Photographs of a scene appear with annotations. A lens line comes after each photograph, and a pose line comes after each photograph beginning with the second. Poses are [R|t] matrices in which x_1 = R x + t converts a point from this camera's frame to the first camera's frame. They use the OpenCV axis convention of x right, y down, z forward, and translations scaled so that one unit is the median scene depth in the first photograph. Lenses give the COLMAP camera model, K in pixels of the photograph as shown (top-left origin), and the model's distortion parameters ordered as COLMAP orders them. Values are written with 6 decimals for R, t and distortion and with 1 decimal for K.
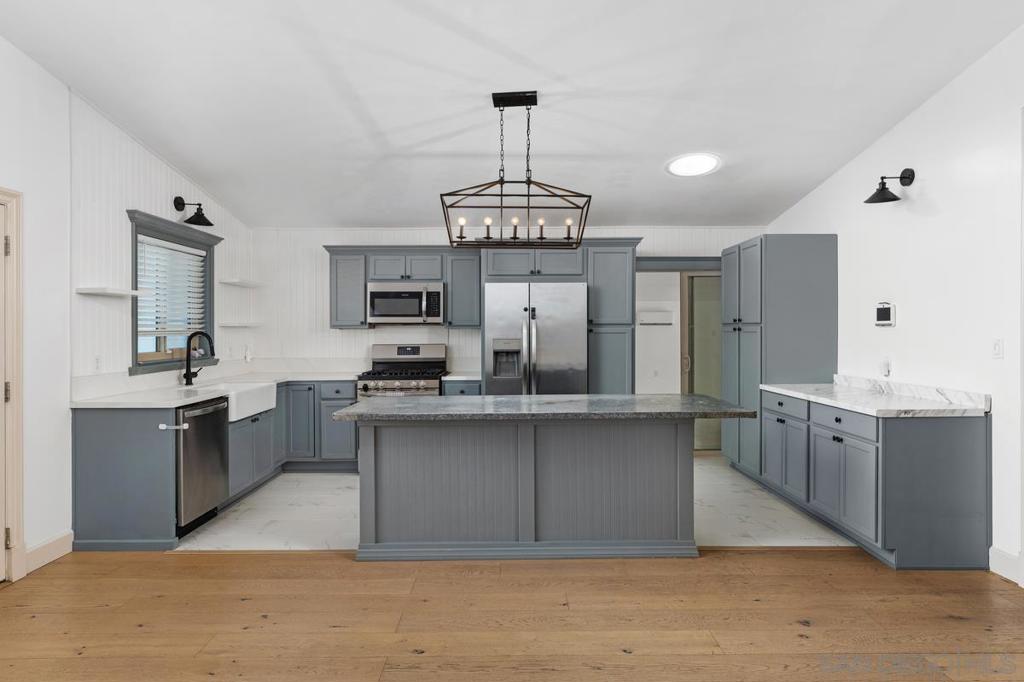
lens RADIAL K [[580.0, 0, 512.0], [0, 580.0, 341.0], [0, 0, 1]] dist [0.001890, 0.000293]
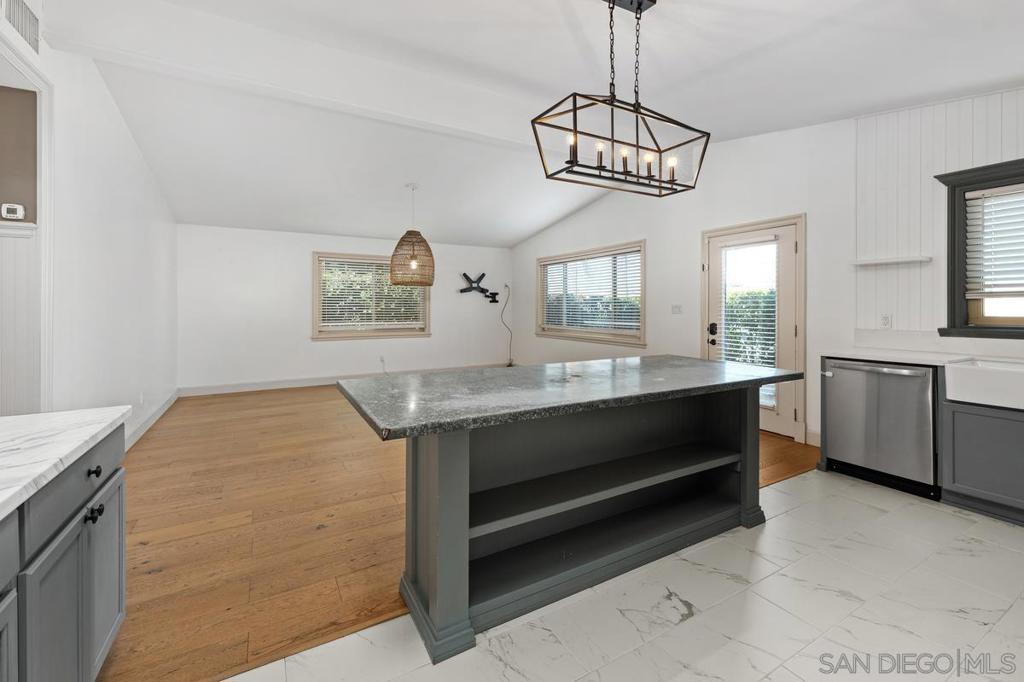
lens RADIAL K [[424.1, 0, 500.3], [0, 424.1, 301.7], [0, 0, 1]] dist [0.000436, 0.000012]
pose [[-0.877651, -0.002877, -0.479292, 0.311947], [-0.003597, 0.999993, 0.000583, 0.000961], [0.479287, 0.002235, -0.877655, 1.022154]]
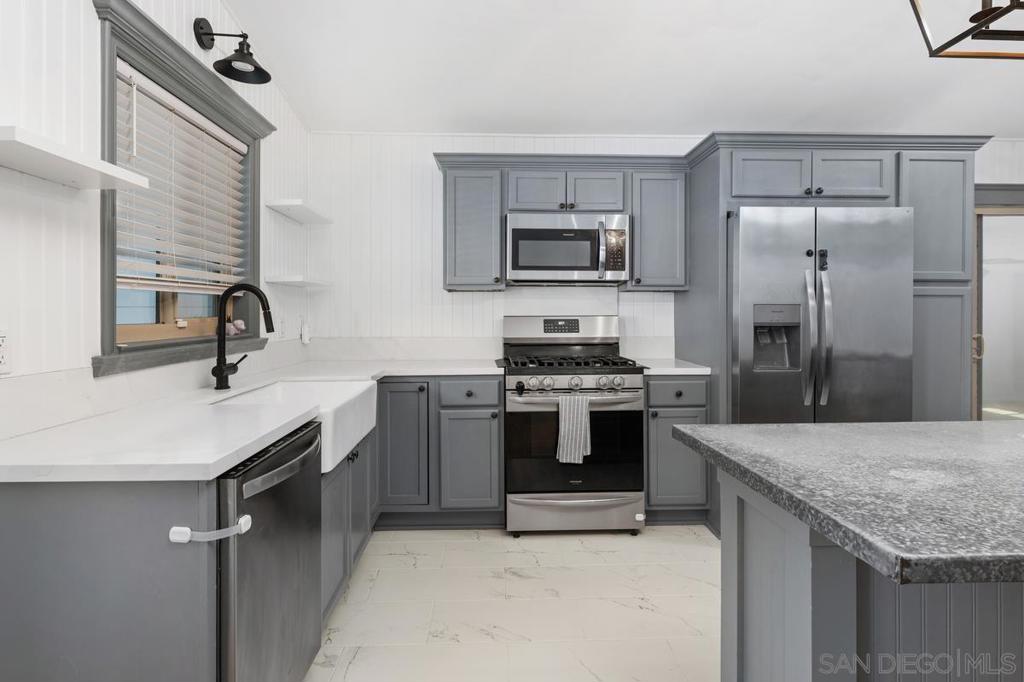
lens RADIAL K [[541.5, 0, 508.5], [0, 541.5, 323.7], [0, 0, 1]] dist [-0.001985, -0.000573]
pose [[0.999500, 0.002627, 0.031497, -0.291957], [-0.002680, 0.999995, 0.001657, 0.015456], [-0.031492, -0.001741, 0.999502, 0.471147]]
